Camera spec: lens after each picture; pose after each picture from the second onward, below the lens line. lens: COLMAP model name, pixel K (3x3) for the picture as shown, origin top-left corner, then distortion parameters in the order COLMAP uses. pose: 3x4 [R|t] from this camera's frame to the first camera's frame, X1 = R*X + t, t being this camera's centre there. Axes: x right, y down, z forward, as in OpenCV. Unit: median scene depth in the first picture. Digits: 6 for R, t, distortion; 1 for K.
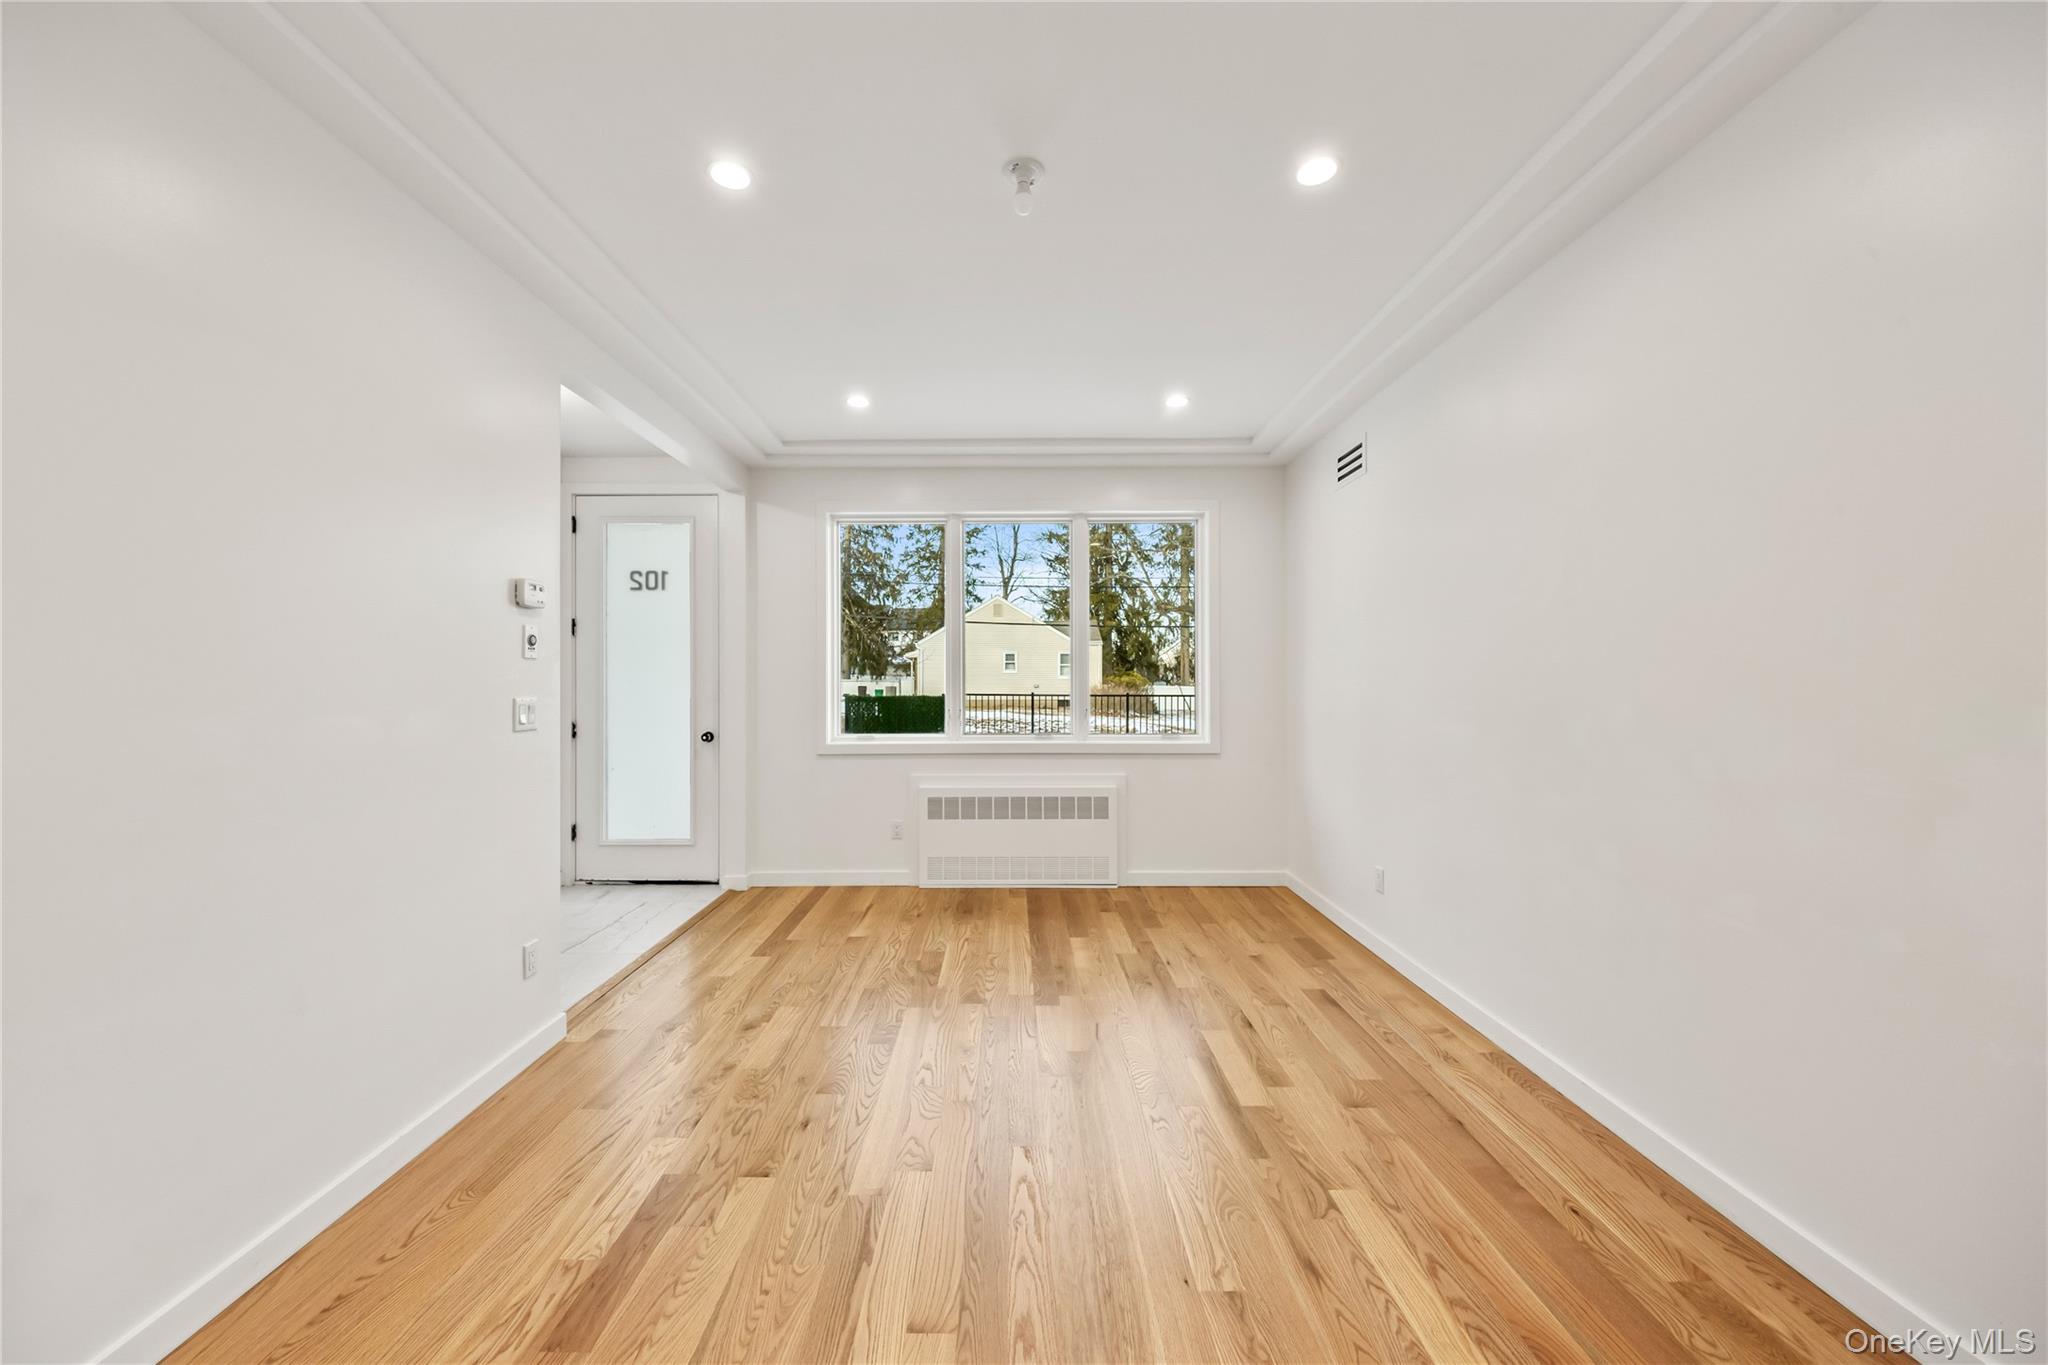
lens RADIAL K [[769.5, 0, 1025.1], [0, 769.5, 679.2], [0, 0, 1]] dist [0.000090, 0.000032]
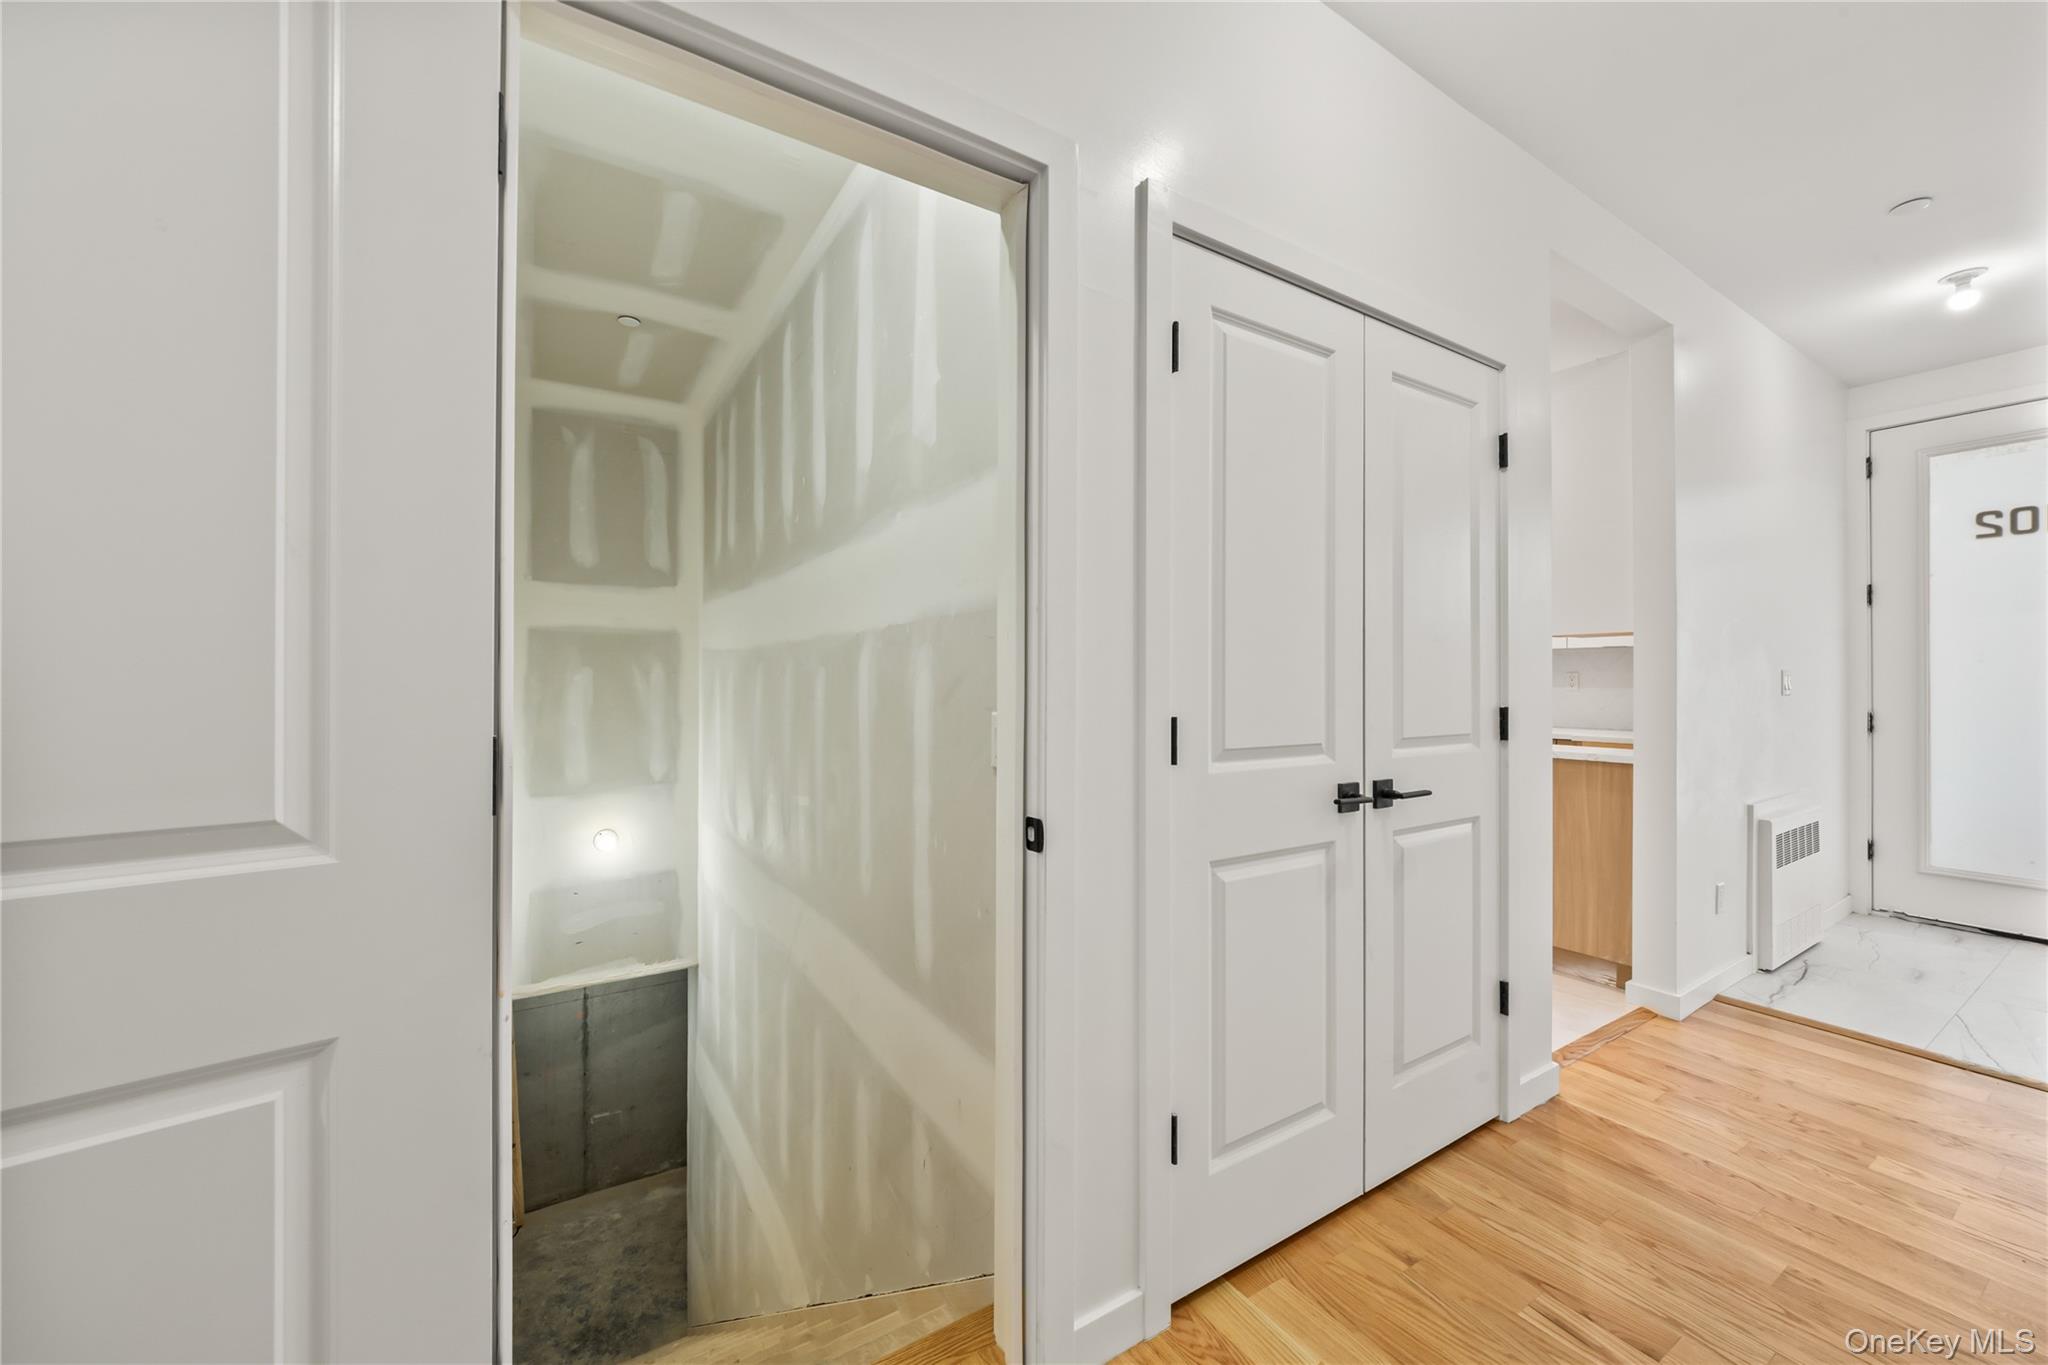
lens RADIAL K [[769.5, 0, 1027.5], [0, 769.5, 677.3], [0, 0, 1]] dist [0.000090, 0.000032]
pose [[0.516041, 0.005988, -0.856543, -0.349001], [0.004986, 0.999938, 0.009995, 0.006120], [0.856550, -0.009428, 0.515979, -0.169025]]
